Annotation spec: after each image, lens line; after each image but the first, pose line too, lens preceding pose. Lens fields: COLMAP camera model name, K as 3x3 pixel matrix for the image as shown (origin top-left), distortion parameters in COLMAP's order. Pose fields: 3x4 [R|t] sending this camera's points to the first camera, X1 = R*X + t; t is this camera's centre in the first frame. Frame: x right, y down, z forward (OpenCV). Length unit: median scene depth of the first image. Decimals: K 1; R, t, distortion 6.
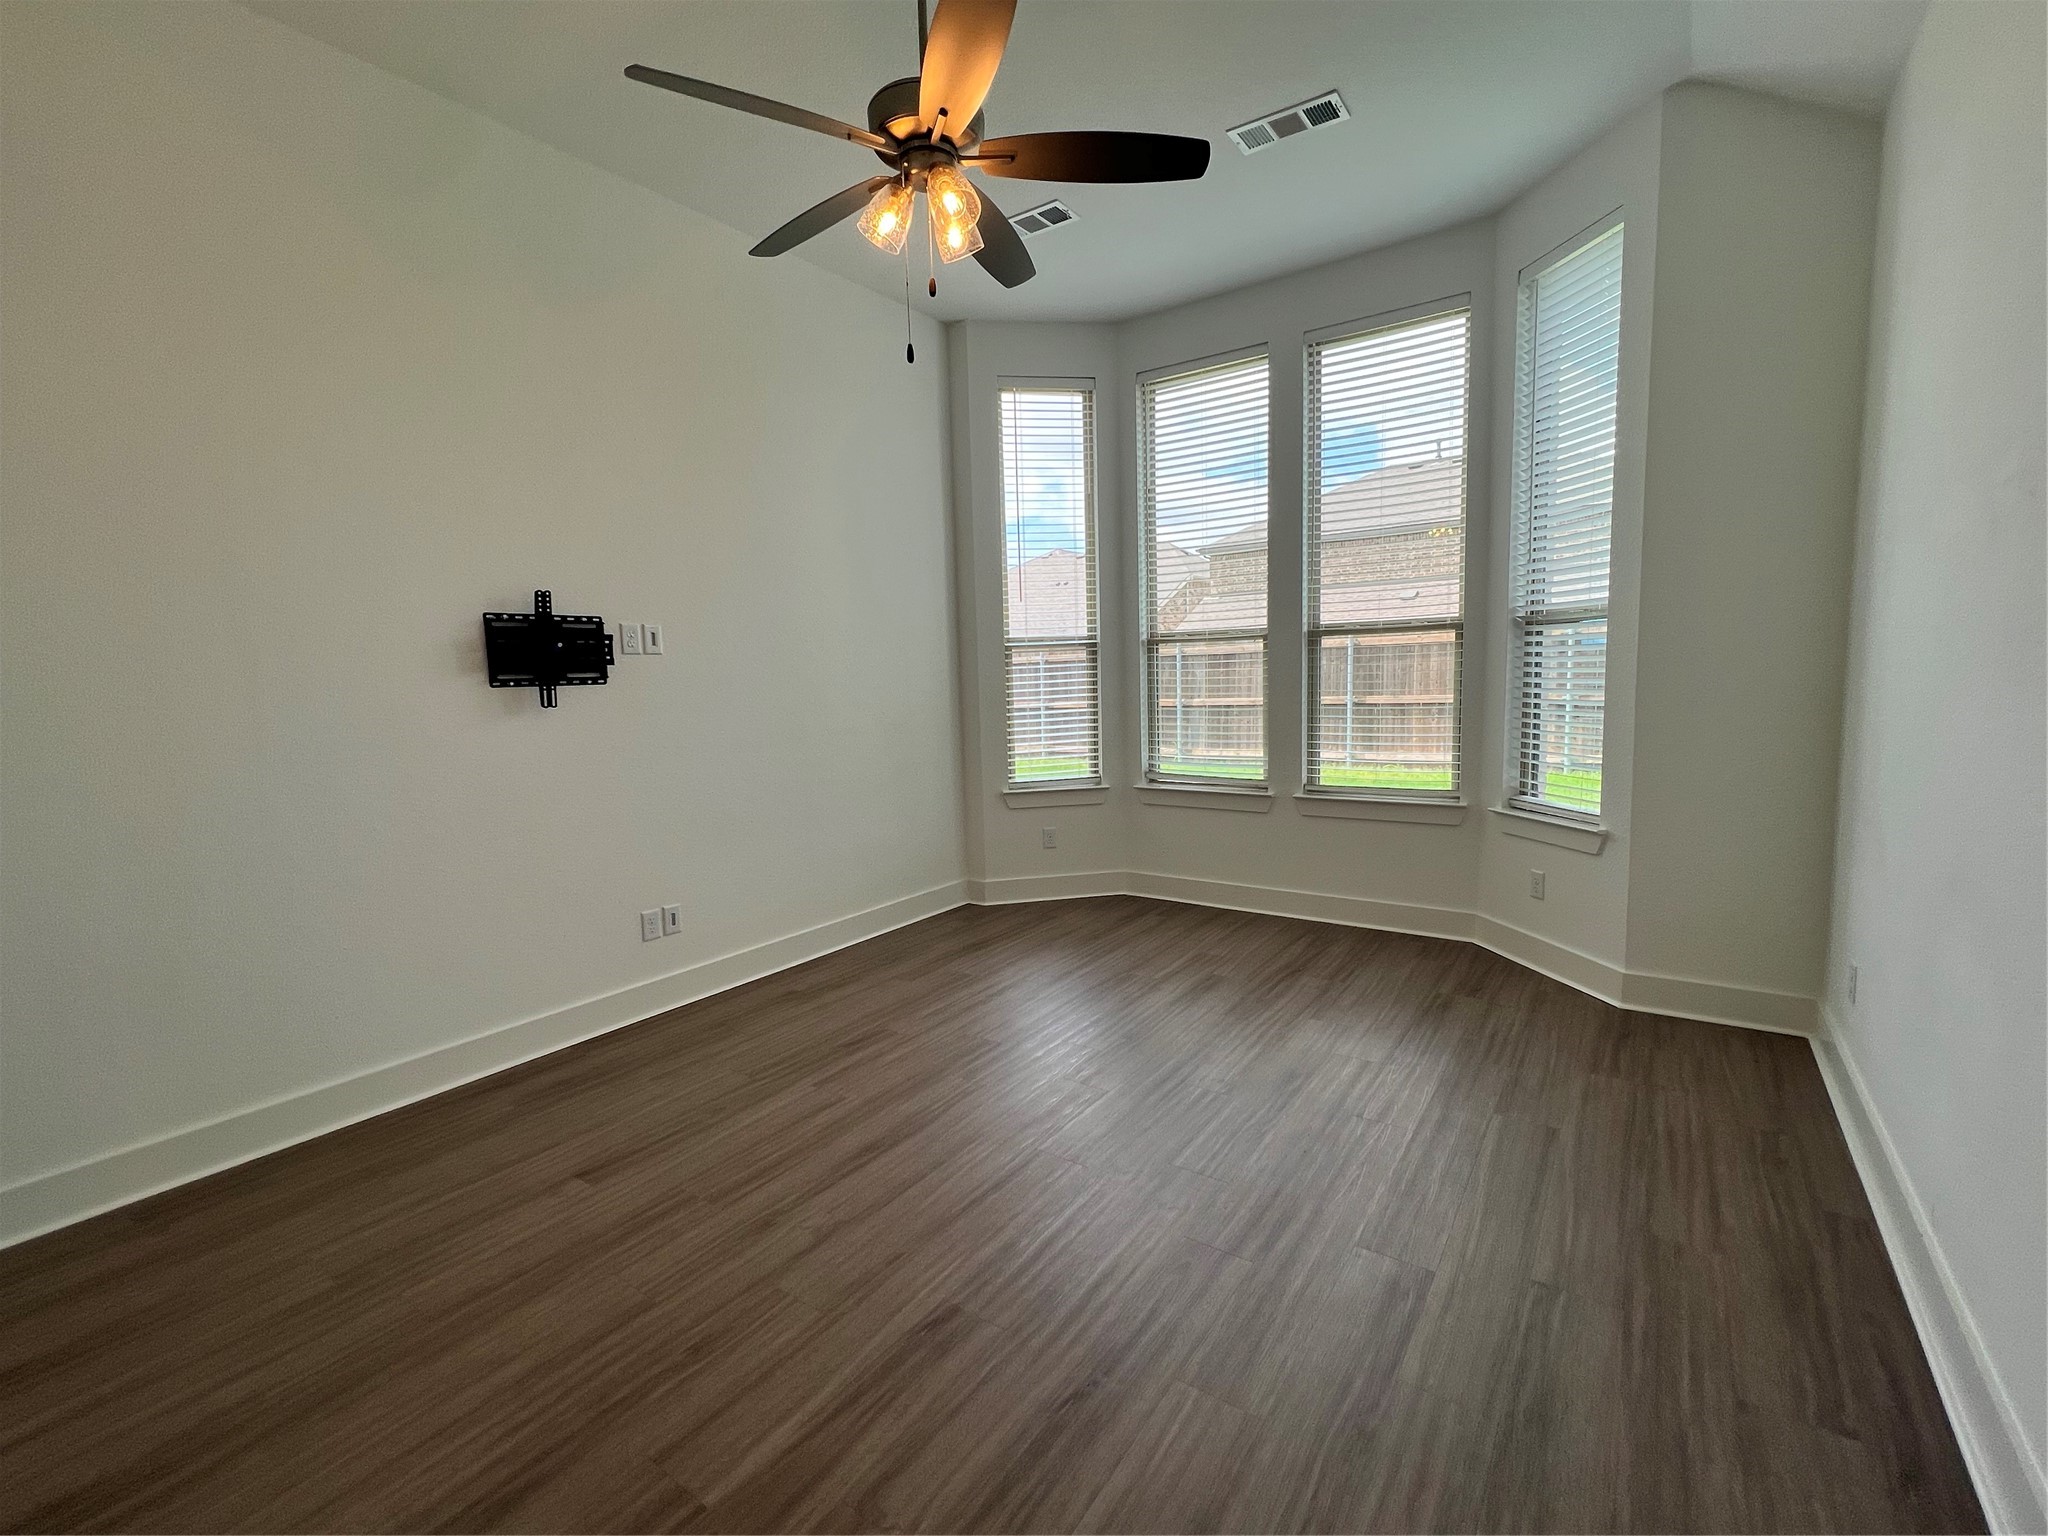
lens RADIAL K [[878.7, 0, 1027.8], [0, 878.7, 762.6], [0, 0, 1]] dist [0.005289, 0.000303]
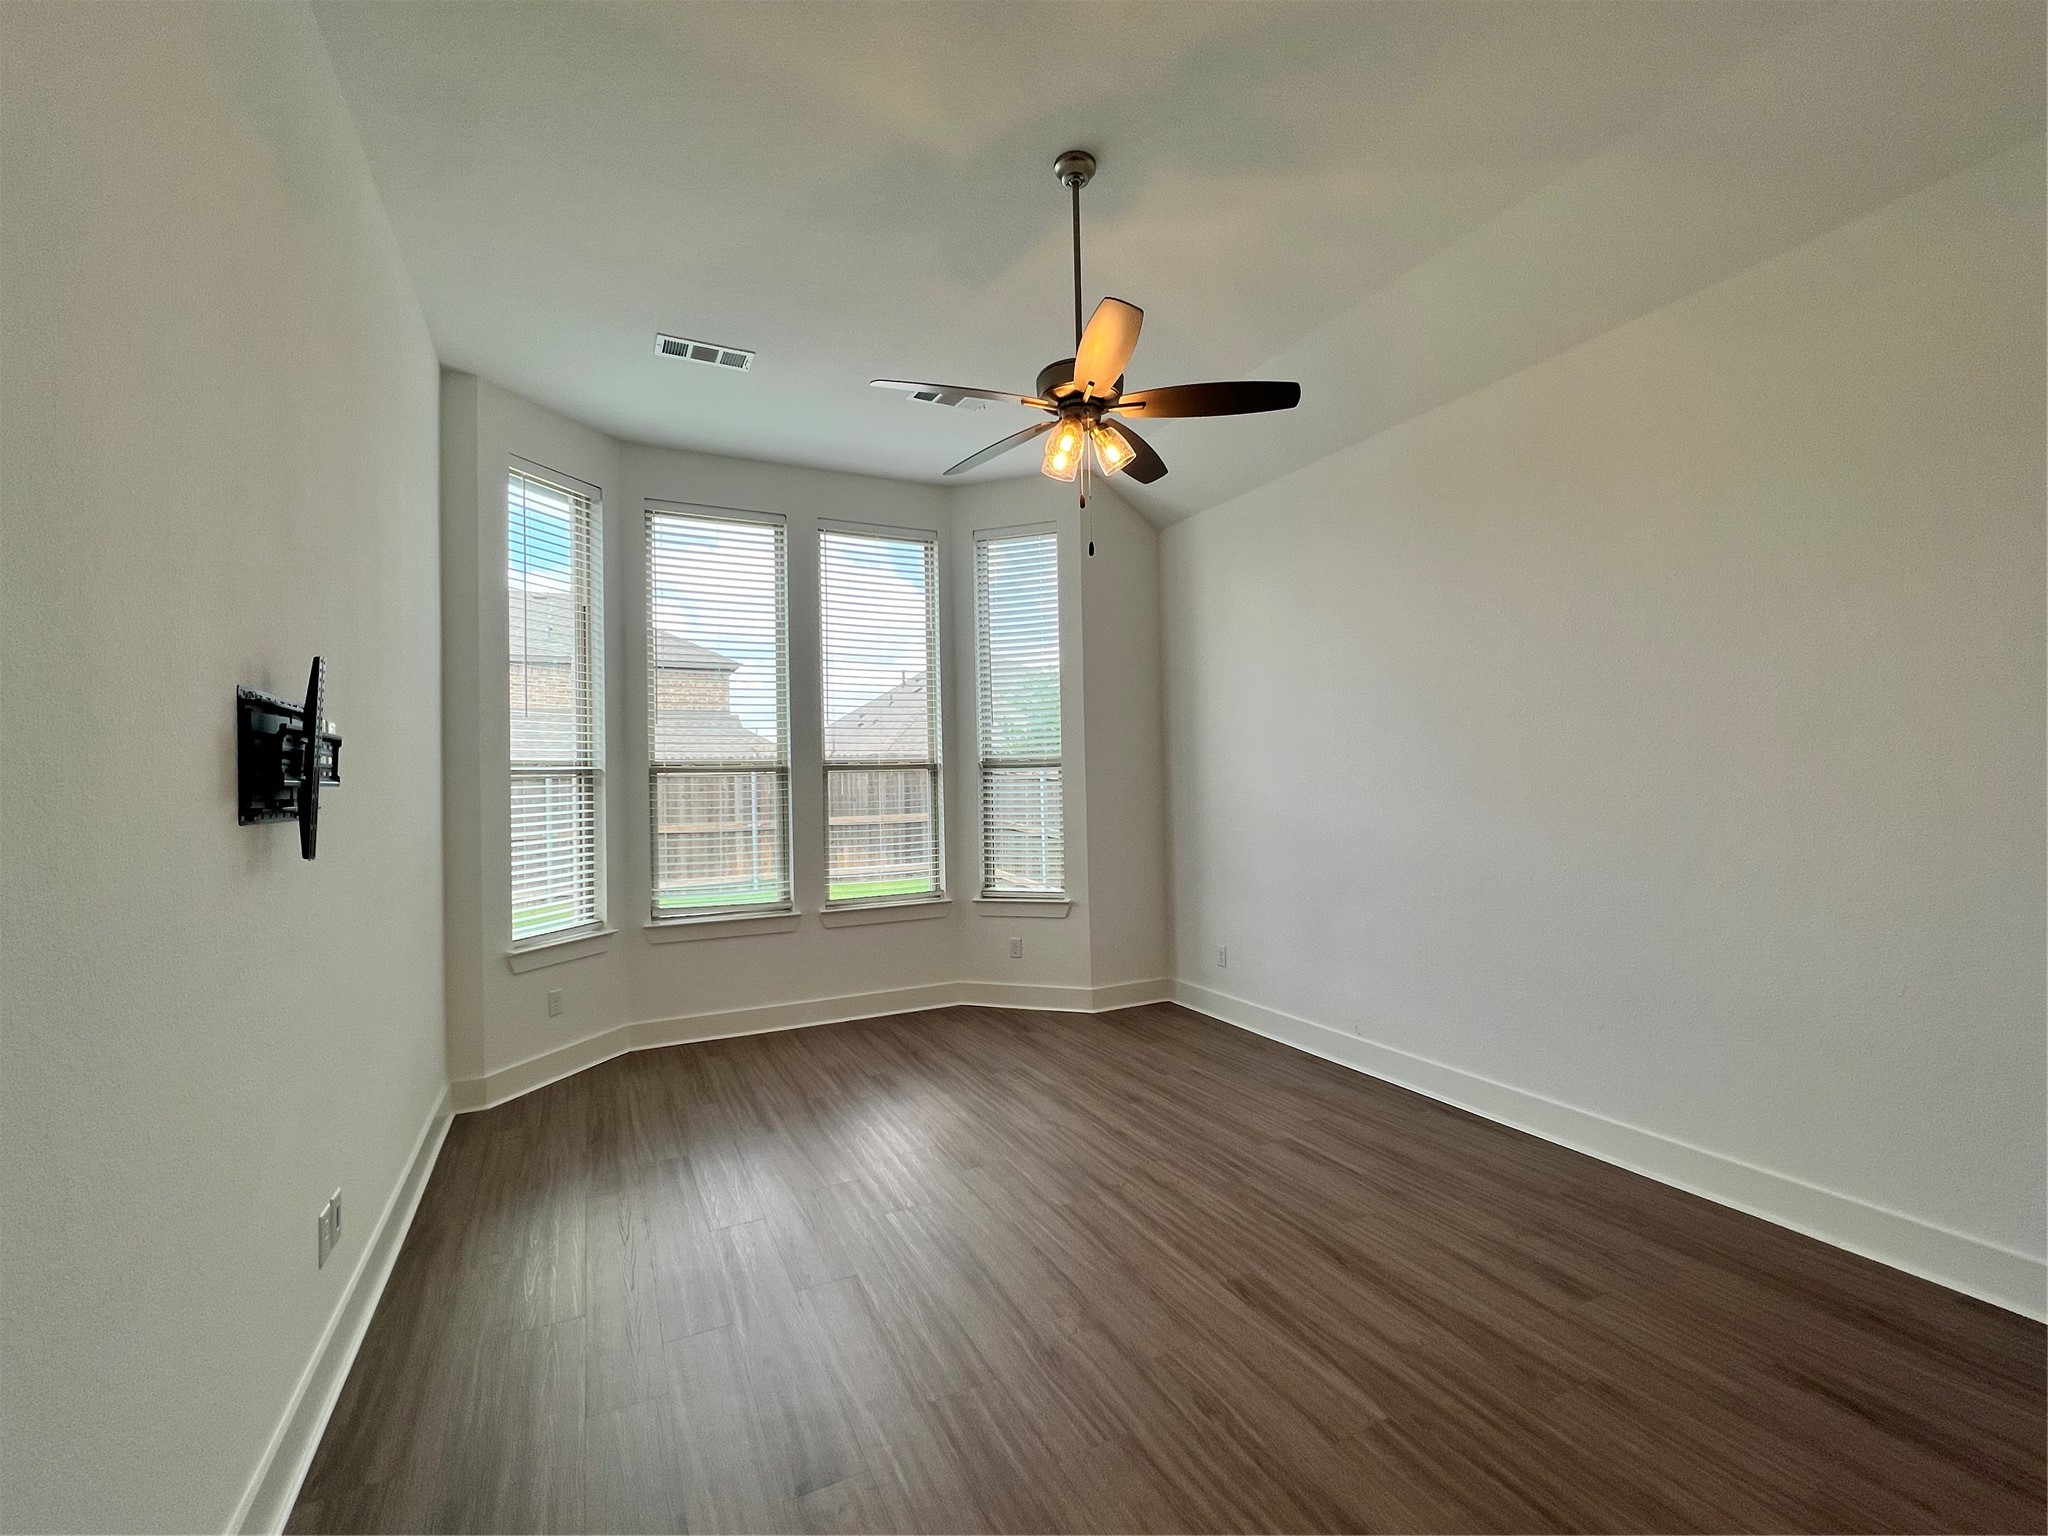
lens RADIAL K [[878.7, 0, 1027.8], [0, 878.7, 762.6], [0, 0, 1]] dist [0.005289, 0.000303]
pose [[0.488182, 0.037484, 0.871936, -0.599088], [0.097595, 0.990466, -0.097221, -0.016849], [-0.867268, 0.132558, 0.479870, 0.232509]]
